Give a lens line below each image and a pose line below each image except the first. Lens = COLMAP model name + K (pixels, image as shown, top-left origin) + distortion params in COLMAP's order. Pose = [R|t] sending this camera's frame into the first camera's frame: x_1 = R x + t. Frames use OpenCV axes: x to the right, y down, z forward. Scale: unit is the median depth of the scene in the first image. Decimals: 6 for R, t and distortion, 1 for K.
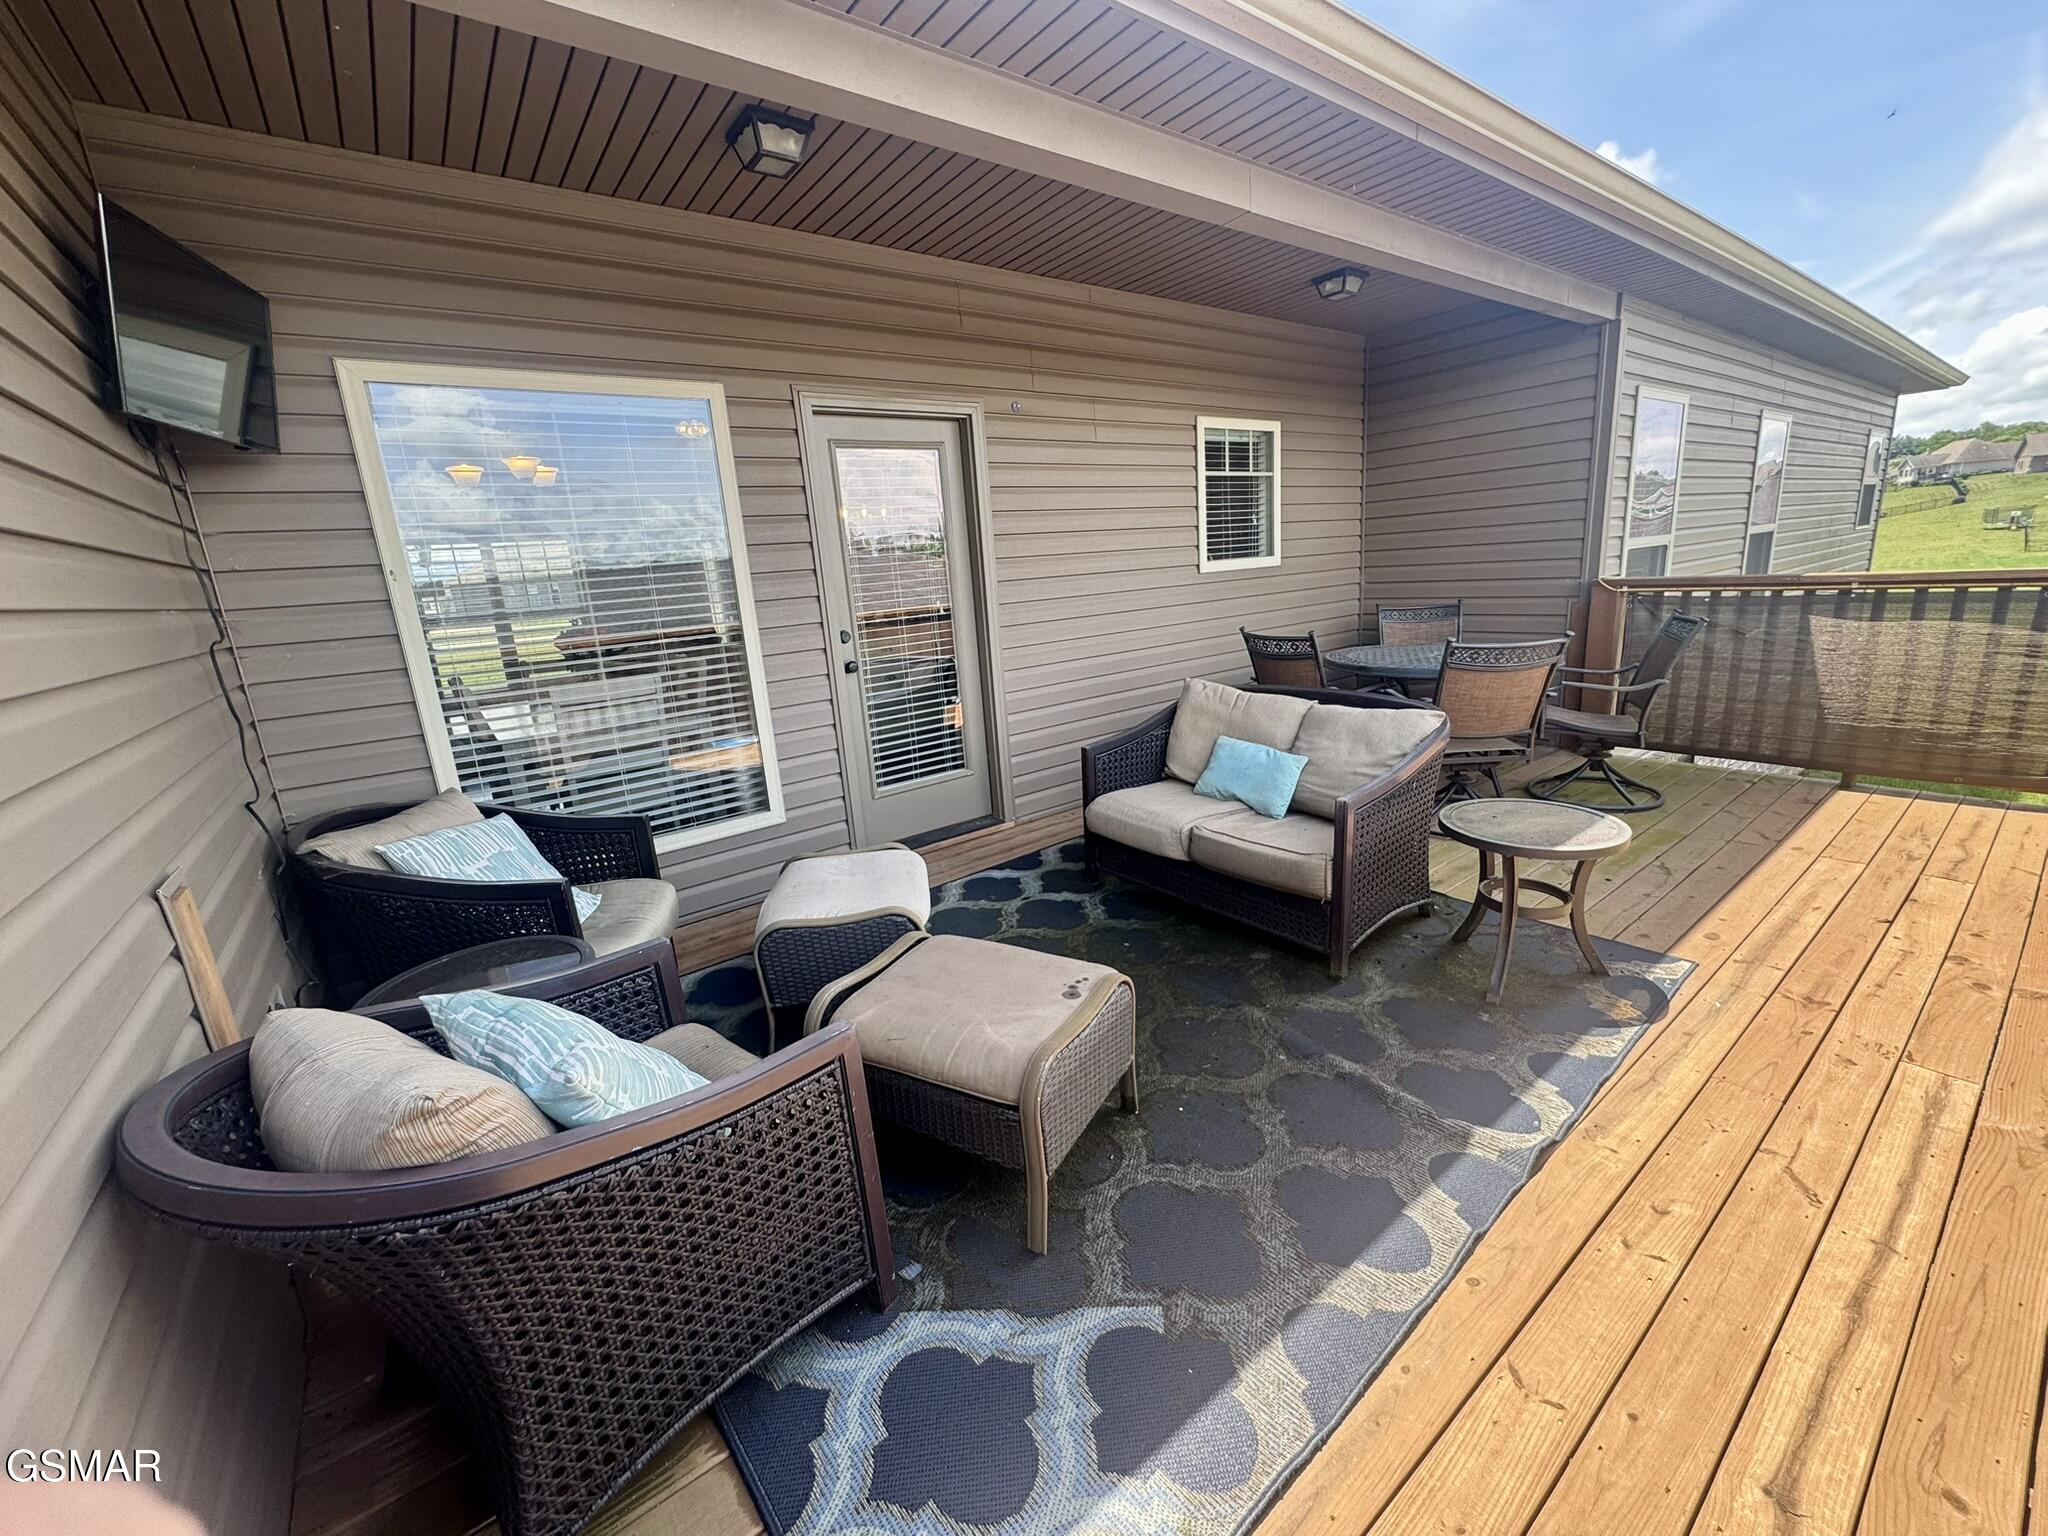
lens RADIAL K [[823.7, 0, 1028.5], [0, 823.7, 772.0], [0, 0, 1]] dist [-0.007901, 0.001208]
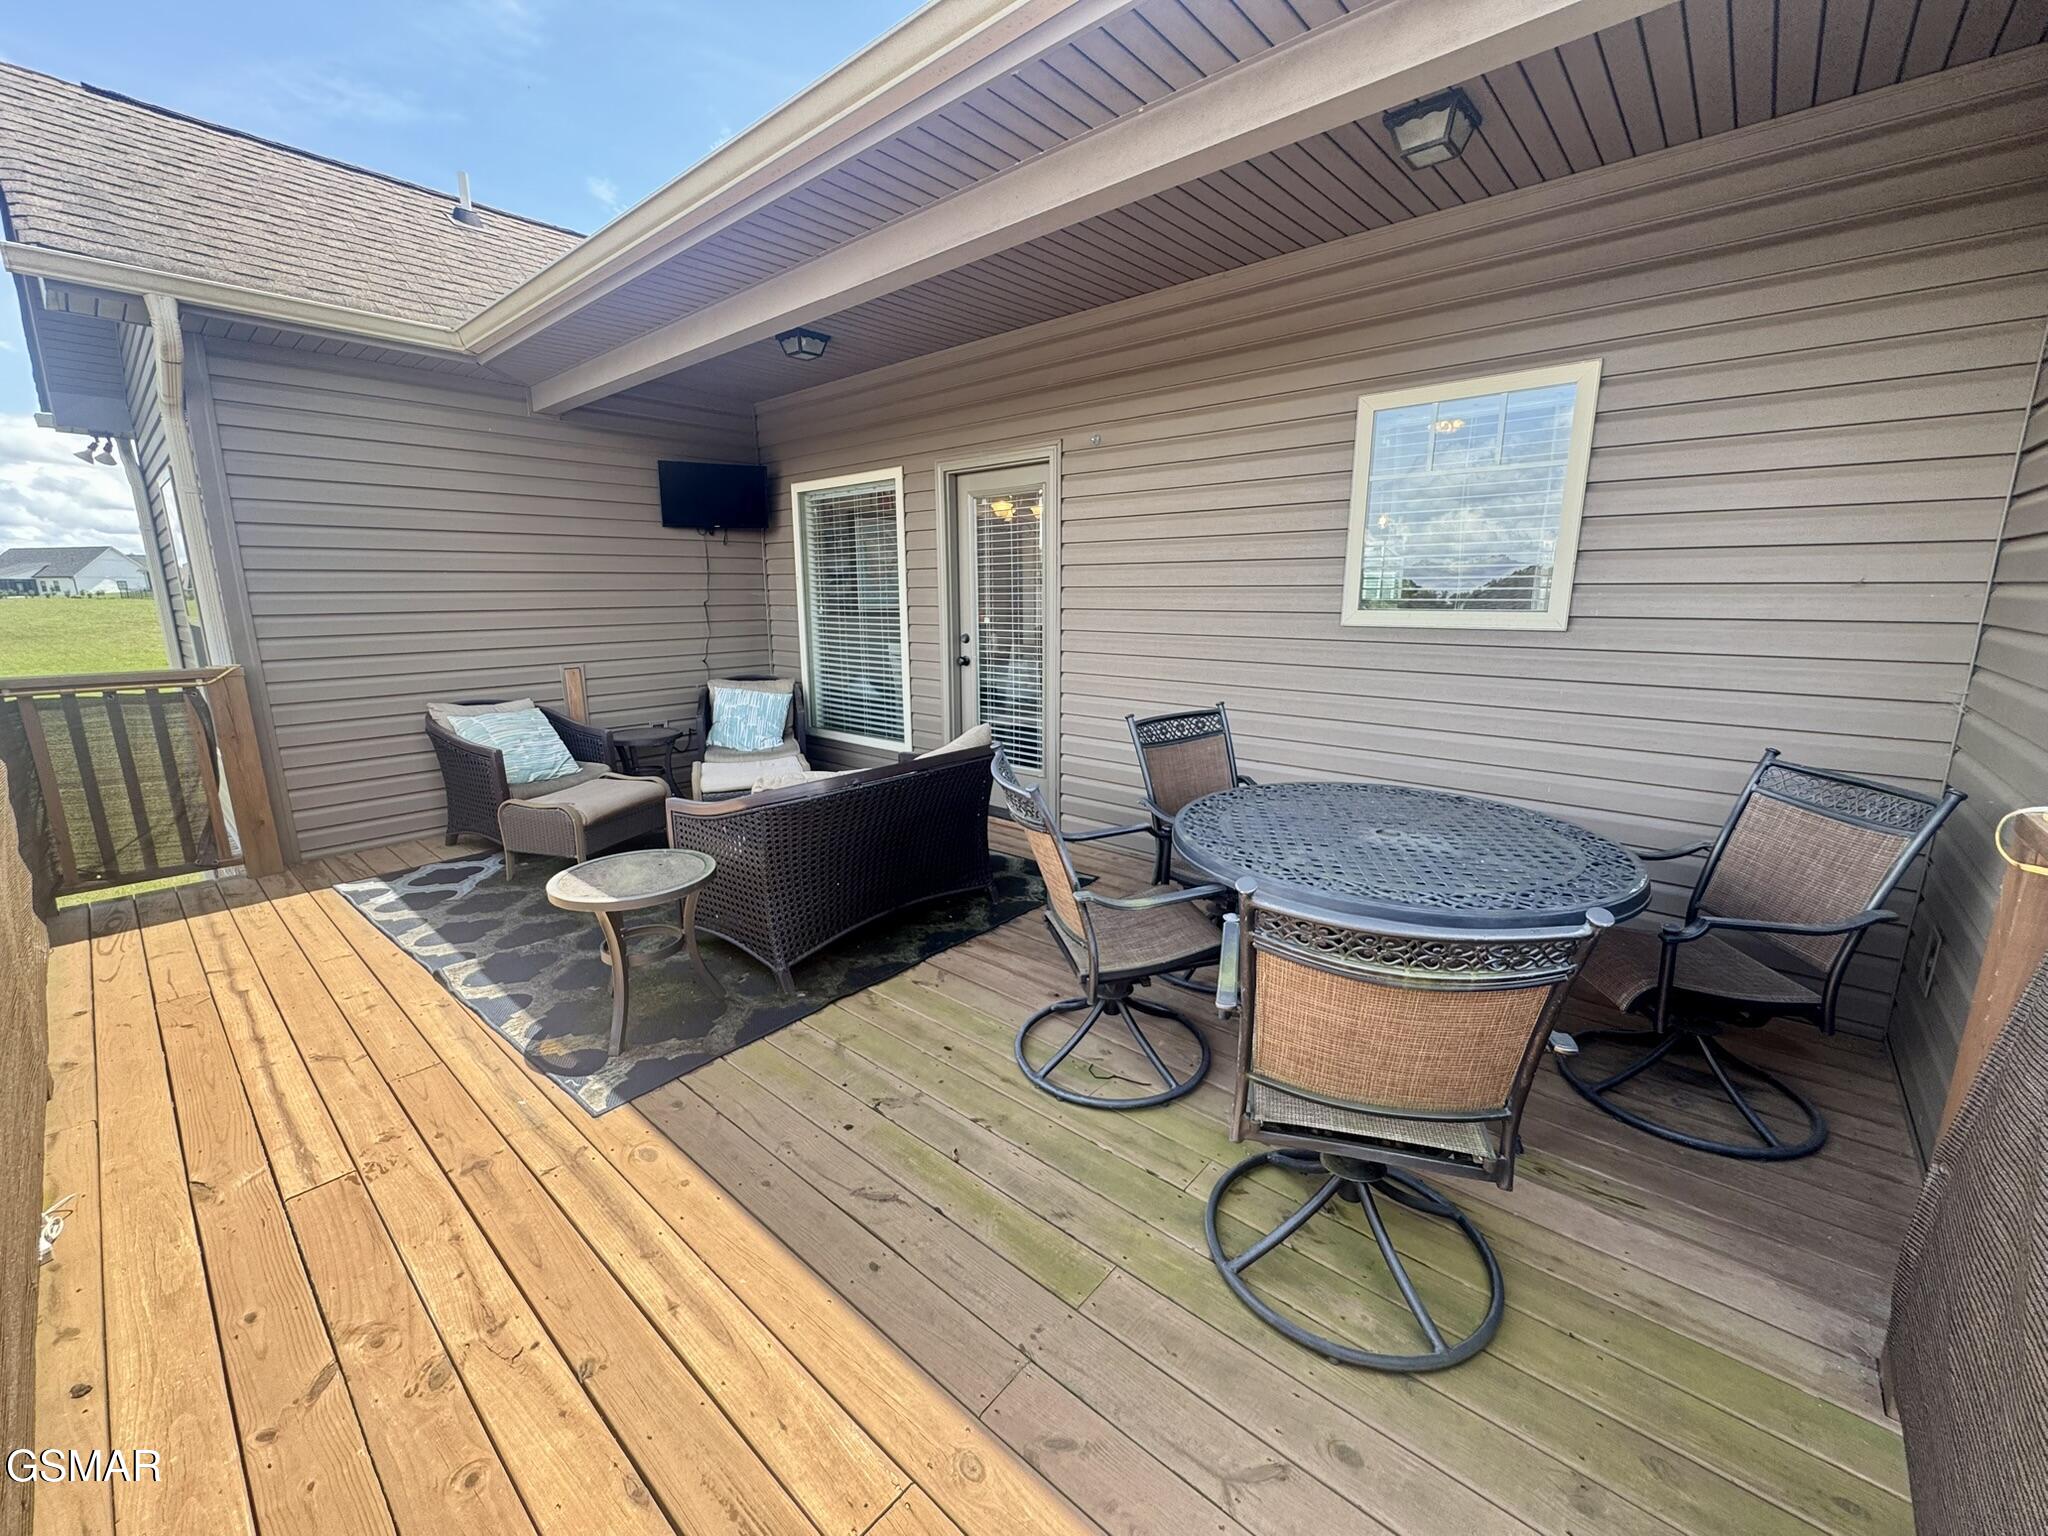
lens RADIAL K [[823.7, 0, 1009.6], [0, 823.7, 757.3], [0, 0, 1]] dist [-0.007901, 0.001208]
pose [[0.189063, 0.261034, -0.946634, 2.075591], [-0.253106, 0.944401, 0.209868, -0.532282], [0.948785, 0.199921, 0.244620, 1.446232]]
